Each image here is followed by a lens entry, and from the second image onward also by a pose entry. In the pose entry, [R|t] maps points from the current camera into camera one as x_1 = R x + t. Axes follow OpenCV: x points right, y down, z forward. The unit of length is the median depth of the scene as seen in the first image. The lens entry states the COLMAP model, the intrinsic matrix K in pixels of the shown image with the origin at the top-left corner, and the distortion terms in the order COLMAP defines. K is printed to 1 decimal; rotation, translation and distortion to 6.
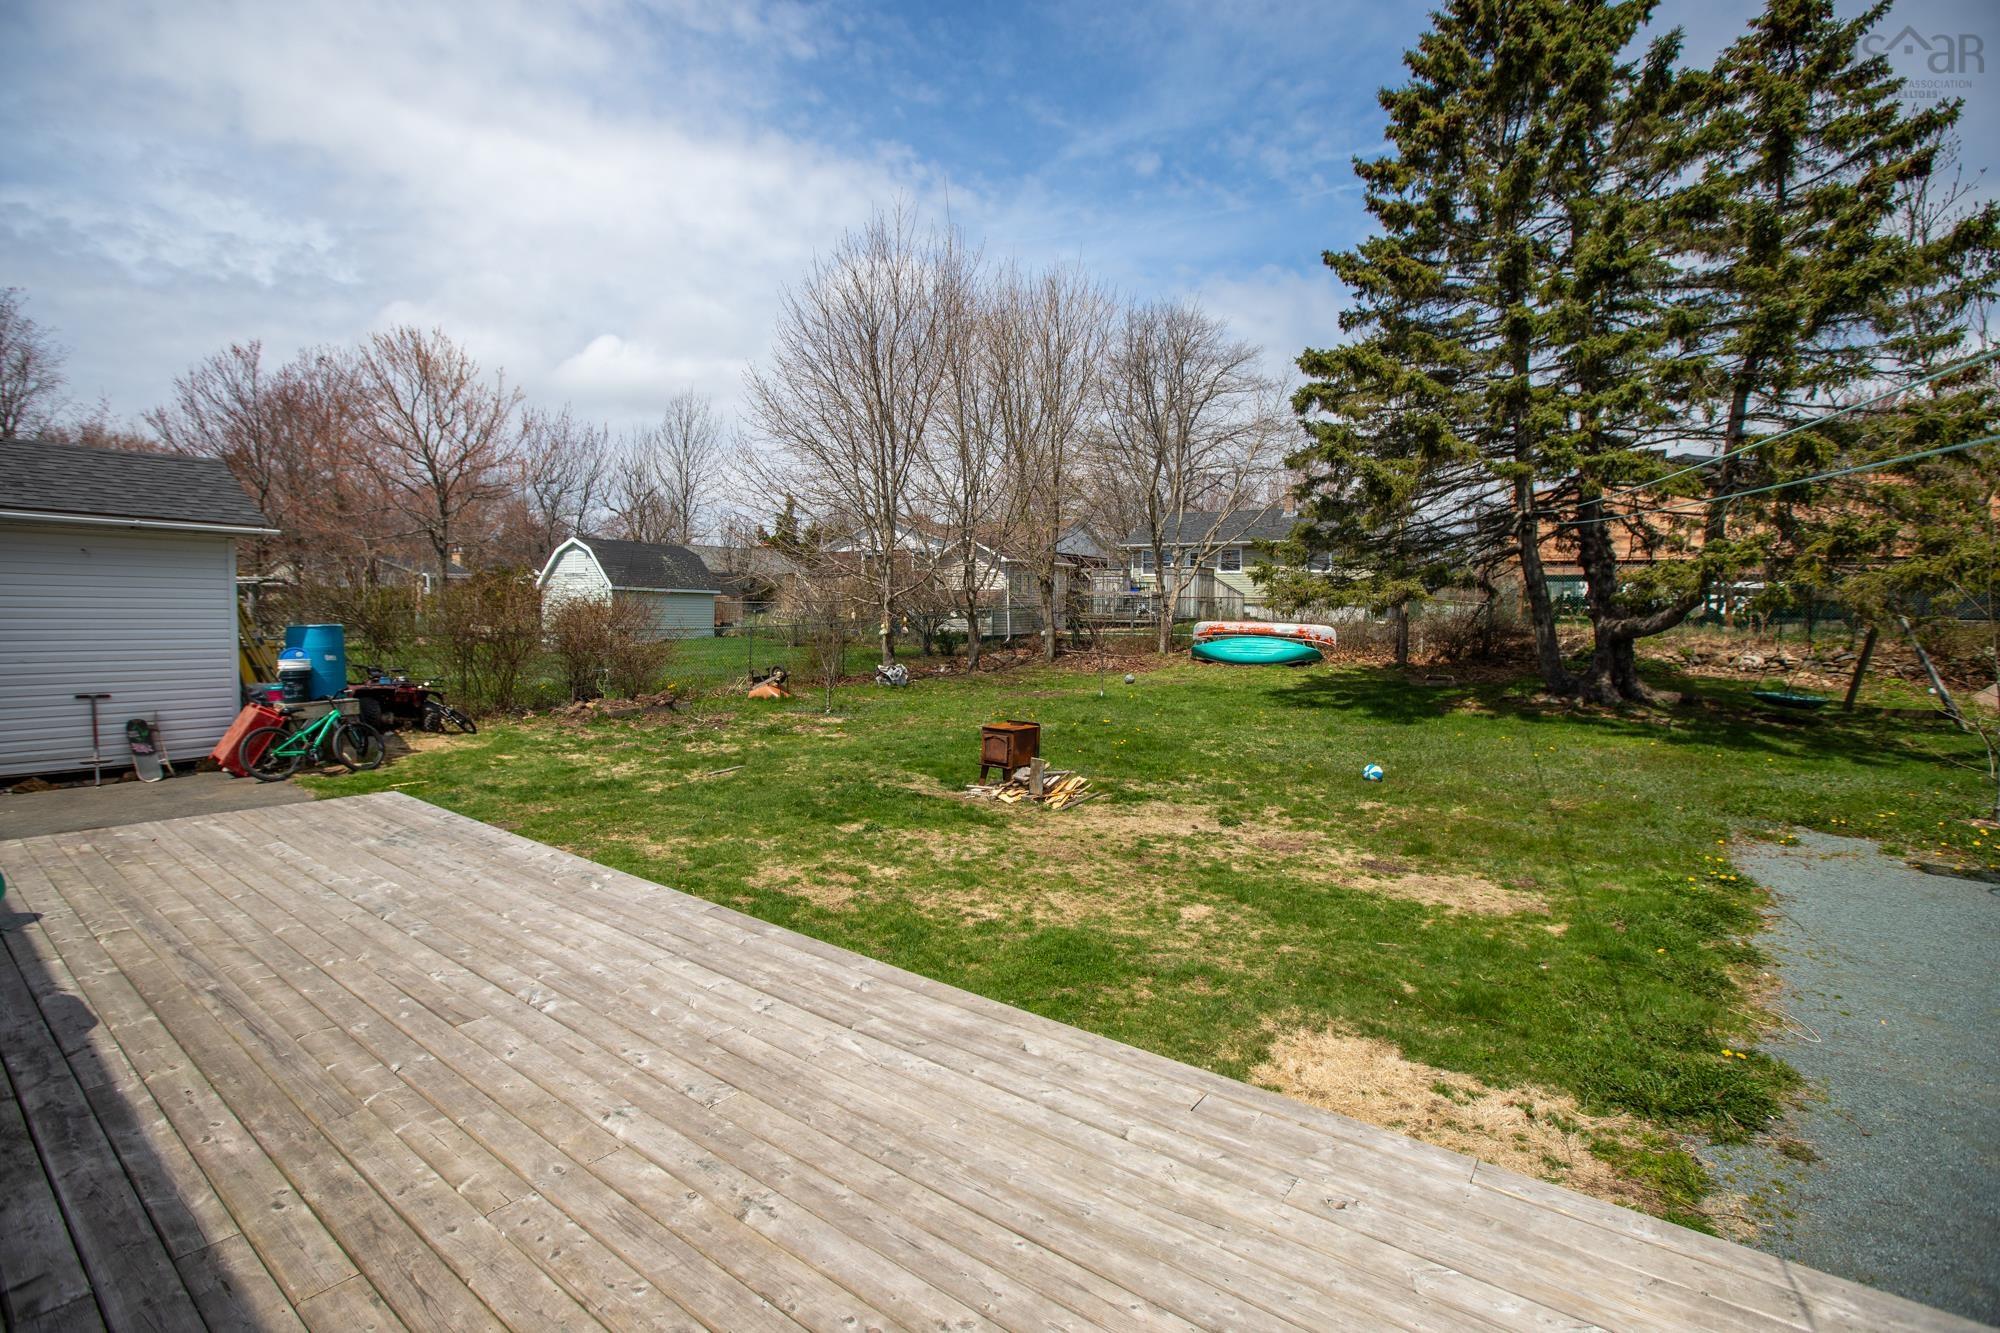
lens RADIAL K [[914.1, 0, 999.1], [0, 914.1, 660.8], [0, 0, 1]] dist [-0.066761, 0.027798]
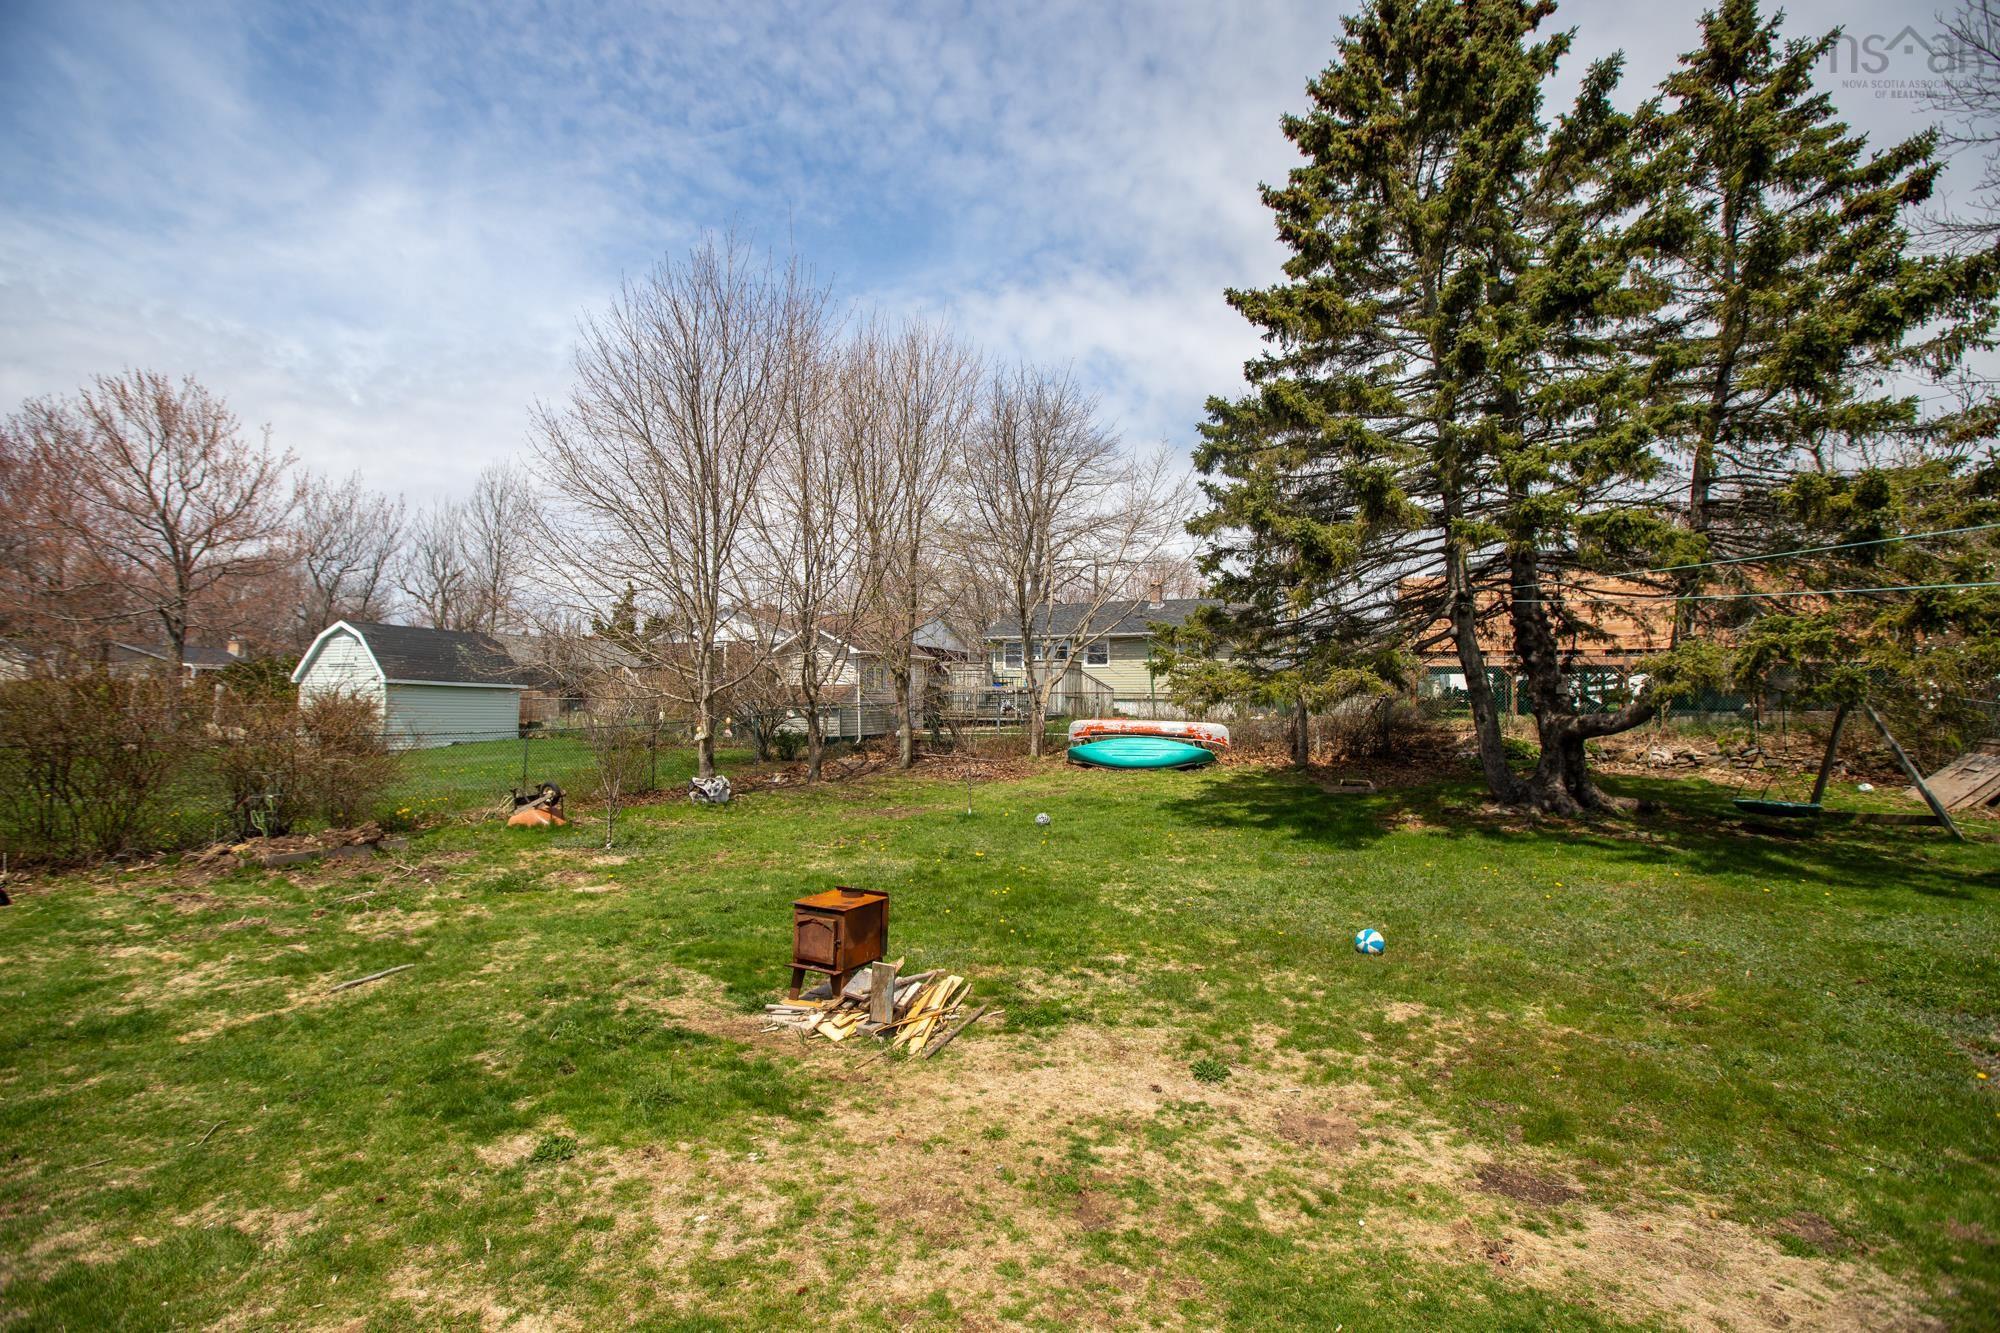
lens RADIAL K [[914.1, 0, 999.1], [0, 914.1, 660.8], [0, 0, 1]] dist [-0.066761, 0.027798]
pose [[0.987806, 0.003814, 0.155644, 0.010320], [0.012428, 0.994578, -0.103246, -0.011978], [-0.155194, 0.103922, 0.982403, 0.167694]]
